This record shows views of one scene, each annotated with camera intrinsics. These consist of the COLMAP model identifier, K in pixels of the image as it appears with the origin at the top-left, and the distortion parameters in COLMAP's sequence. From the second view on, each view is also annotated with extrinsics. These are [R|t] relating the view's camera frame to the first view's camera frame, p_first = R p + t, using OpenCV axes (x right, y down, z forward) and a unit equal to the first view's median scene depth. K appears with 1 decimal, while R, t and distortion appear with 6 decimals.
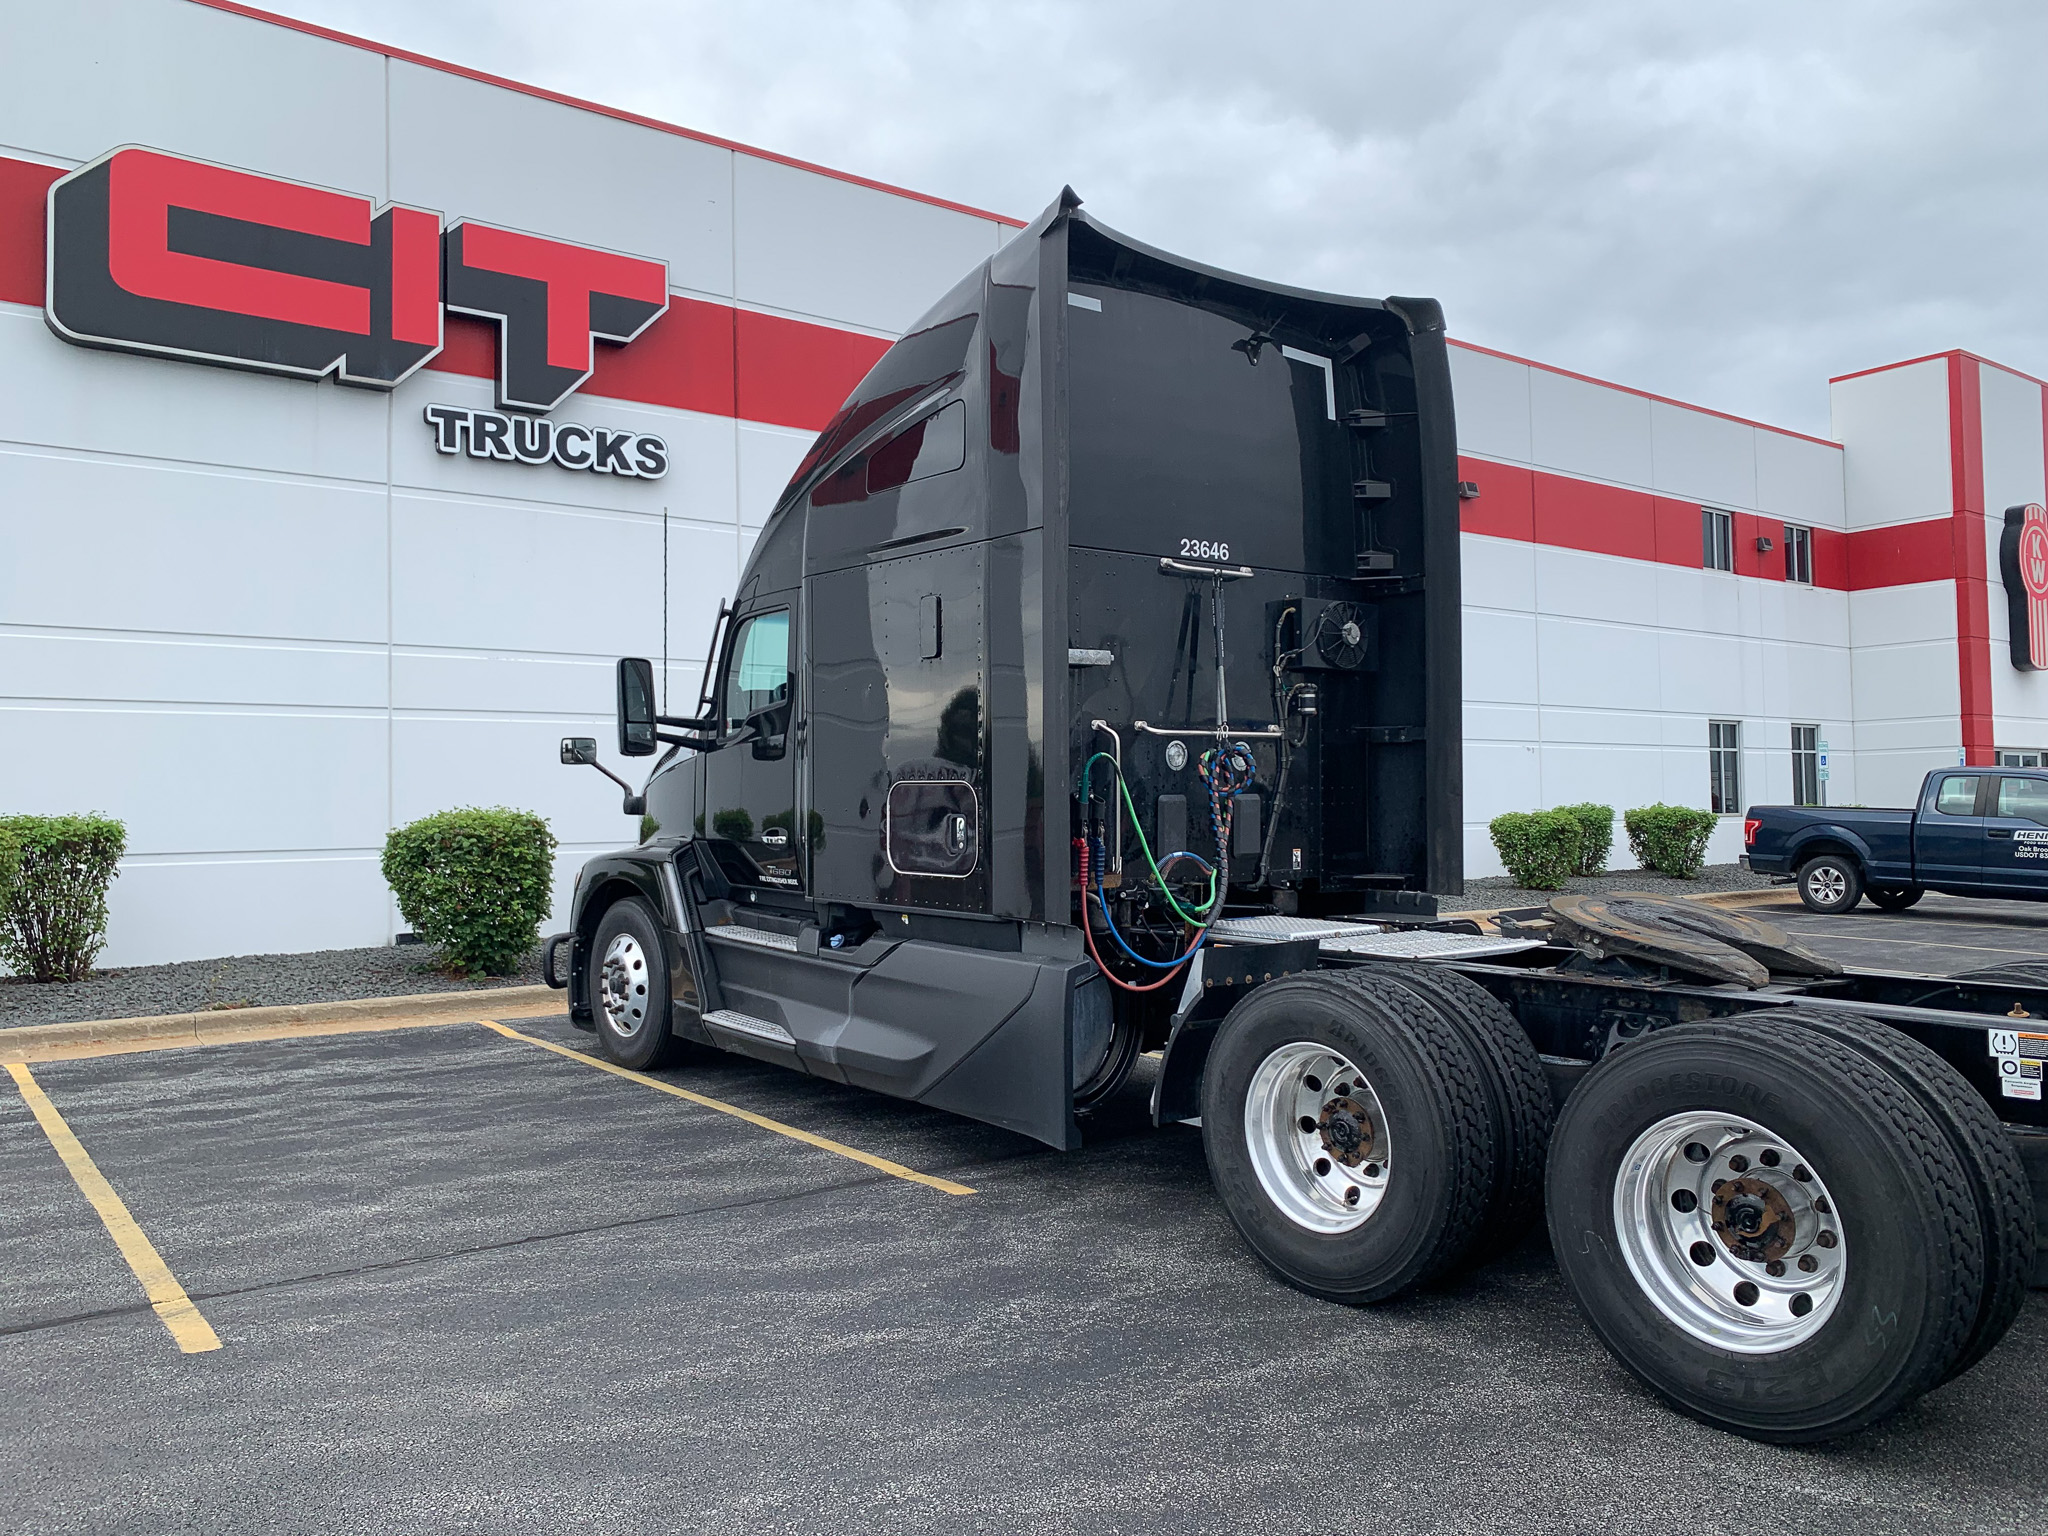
lens RADIAL K [[1558.3, 0, 1012.4], [0, 1558.3, 765.4], [0, 0, 1]] dist [0.005843, 0.002455]
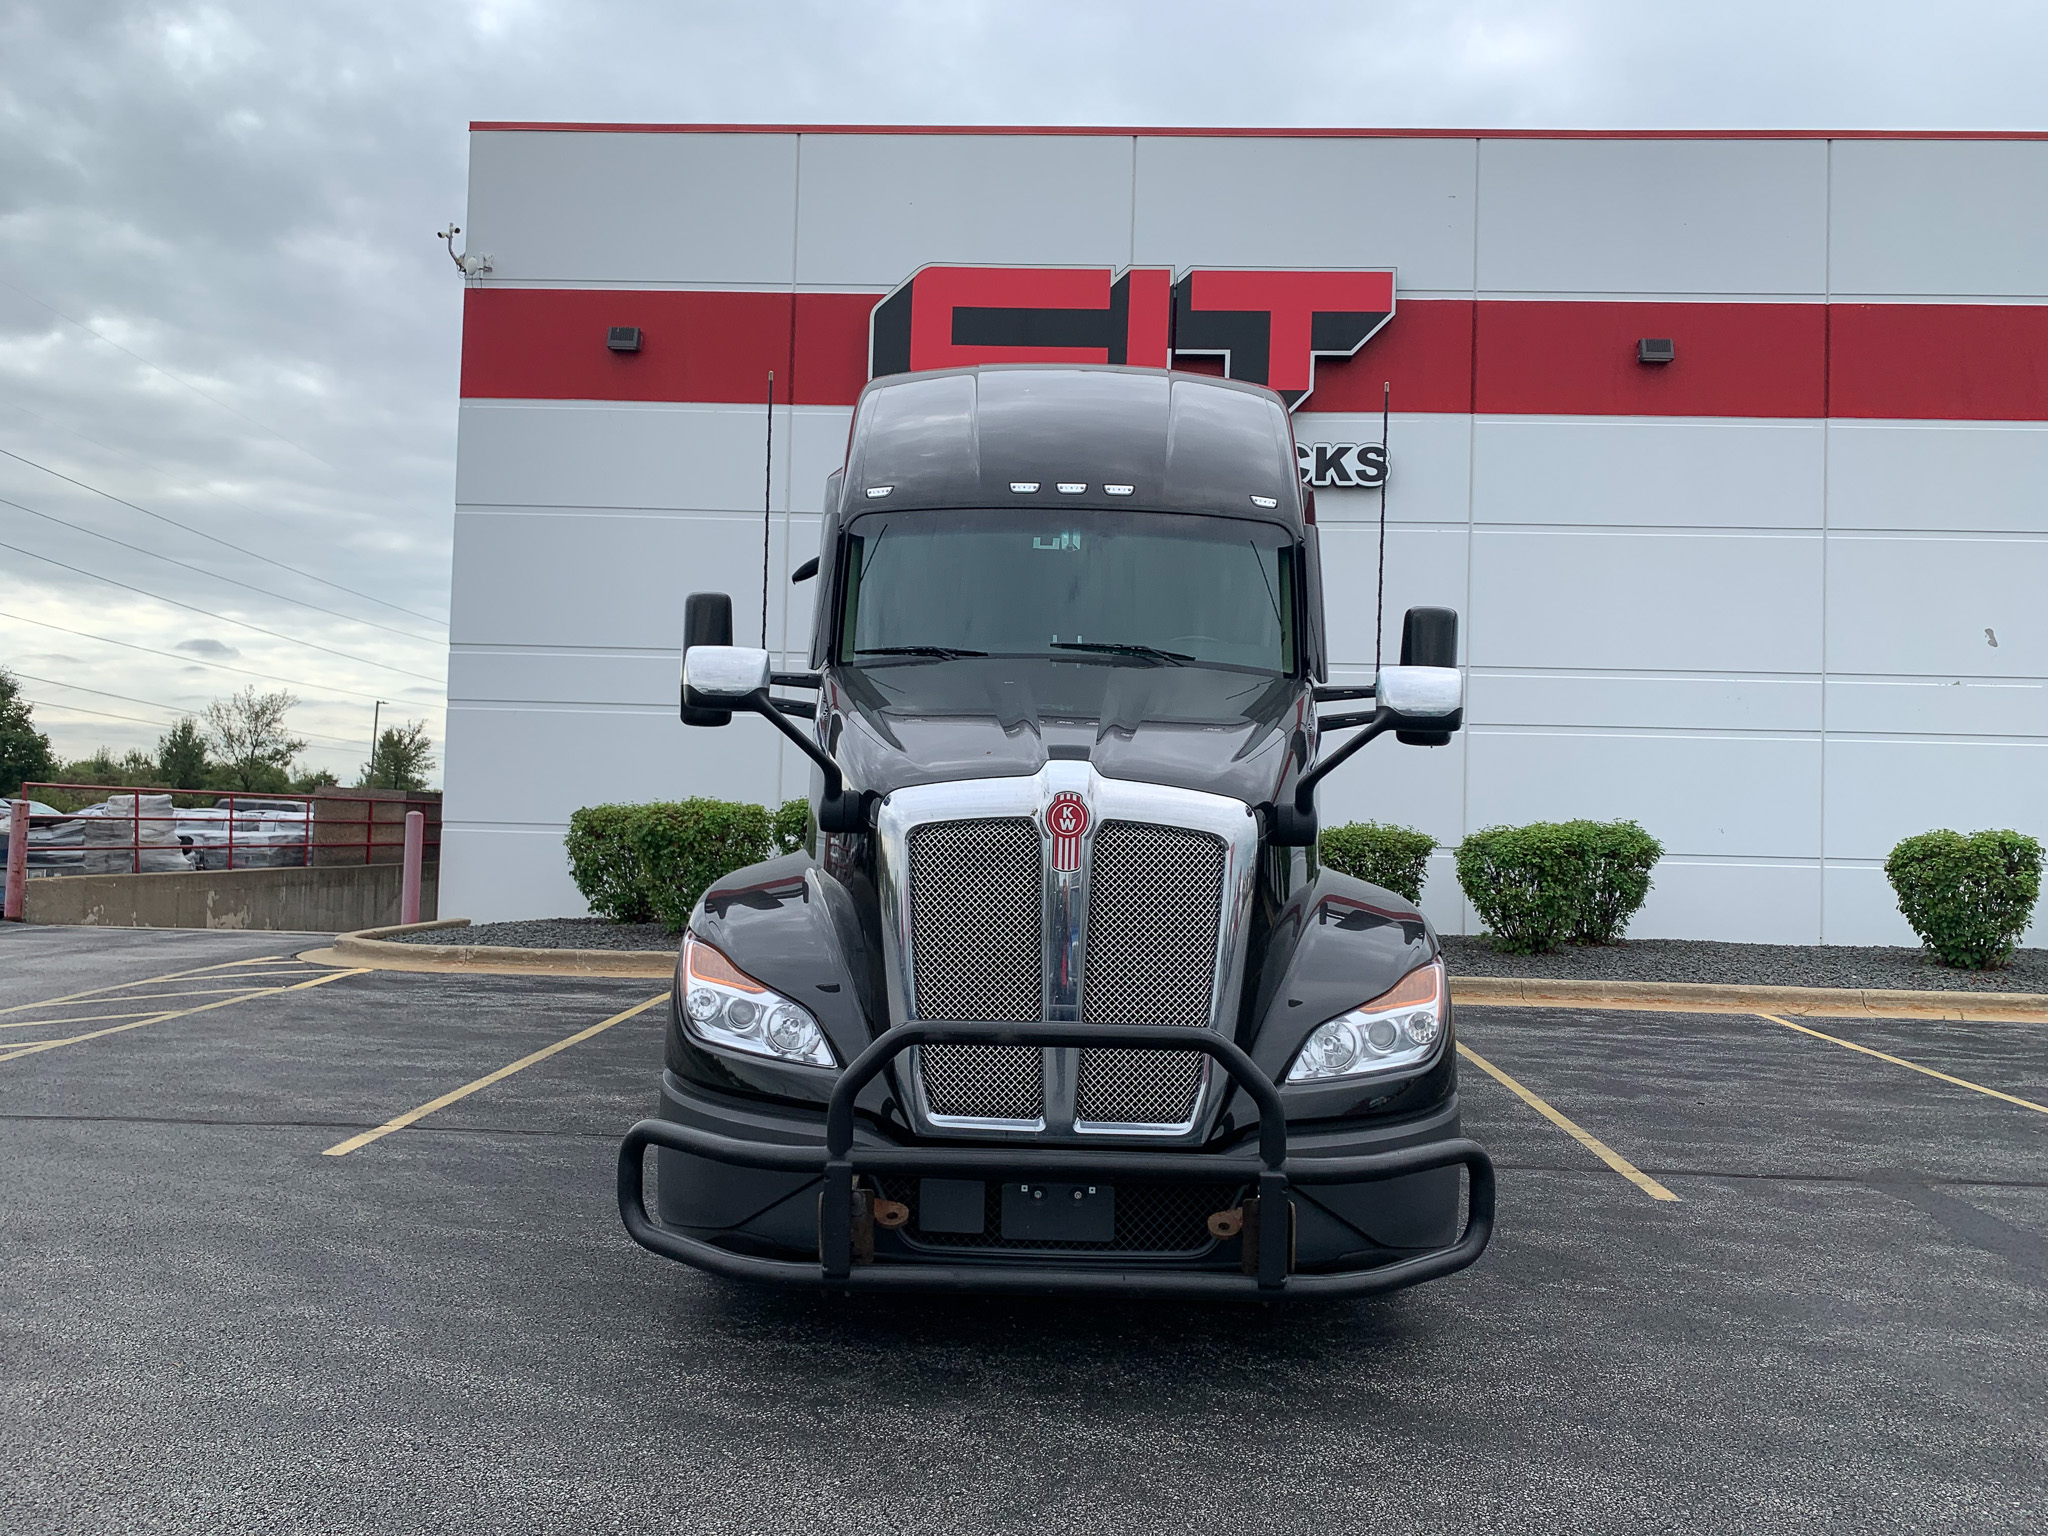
lens RADIAL K [[1543.6, 0, 1030.3], [0, 1543.6, 776.2], [0, 0, 1]] dist [0.066322, -0.105063]
pose [[0.772789, 0.016920, -0.634438, 0.262735], [-0.016464, 0.999843, 0.006610, 0.001401], [0.634450, 0.005337, 0.772946, 0.087701]]
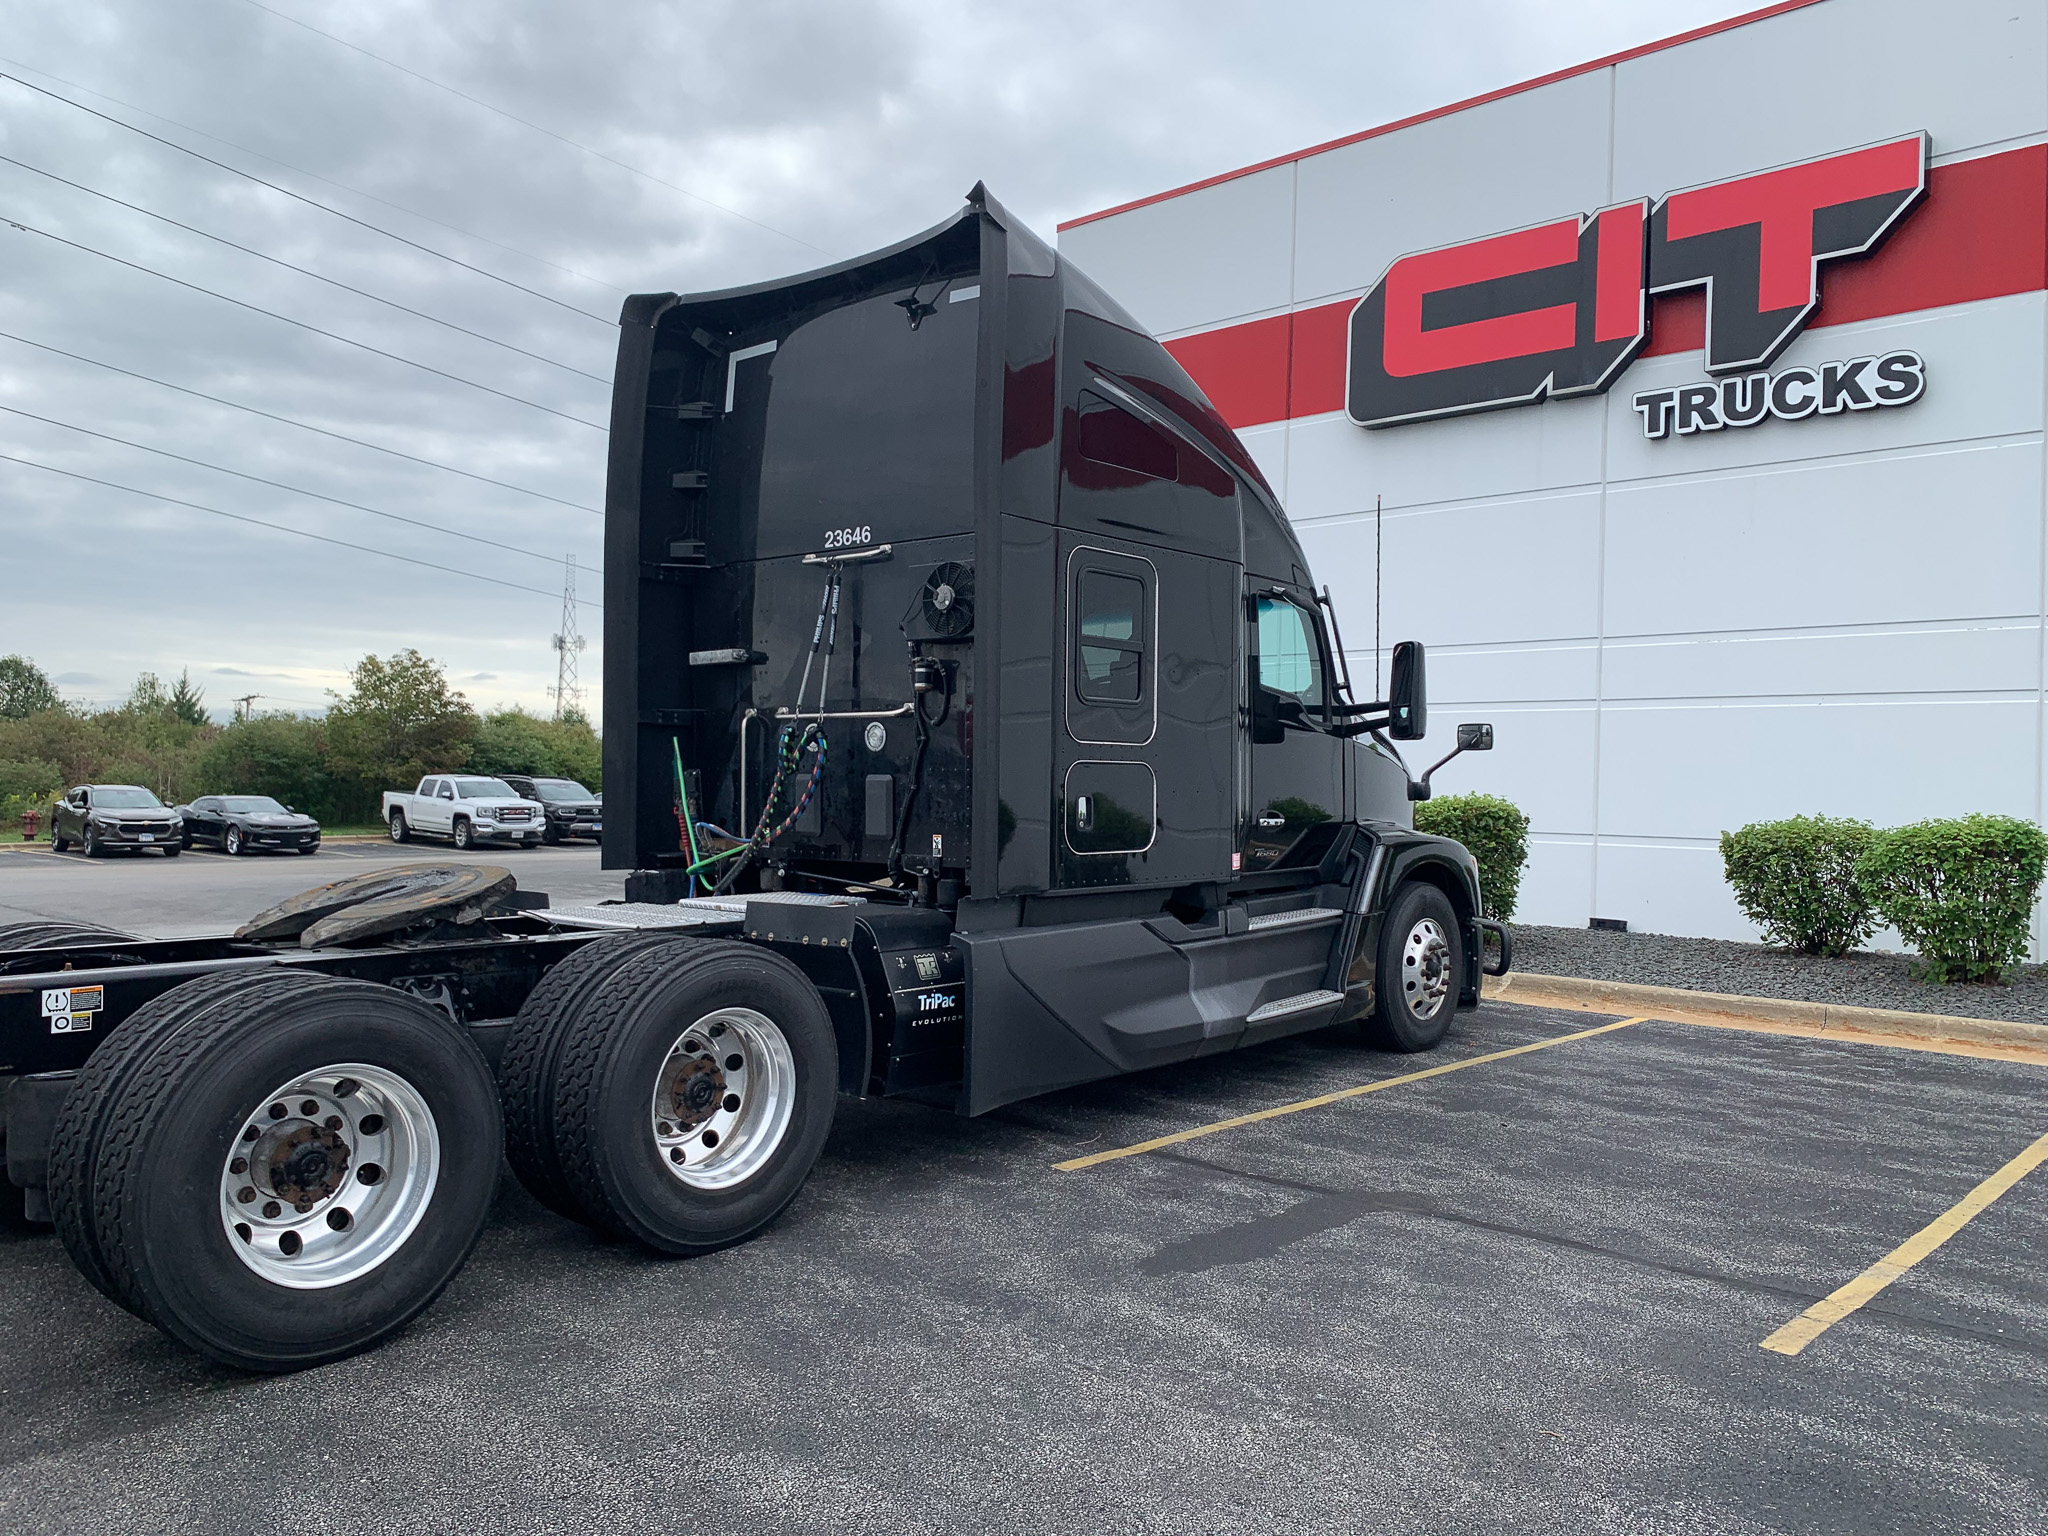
lens RADIAL K [[1555.6, 0, 1033.7], [0, 1555.6, 775.6], [0, 0, 1]] dist [0.009481, -0.002828]
pose [[0.186603, 0.004809, -0.982424, 0.541438], [0.003432, 0.999979, 0.005546, 0.006510], [0.982429, -0.004407, 0.186583, 0.434277]]
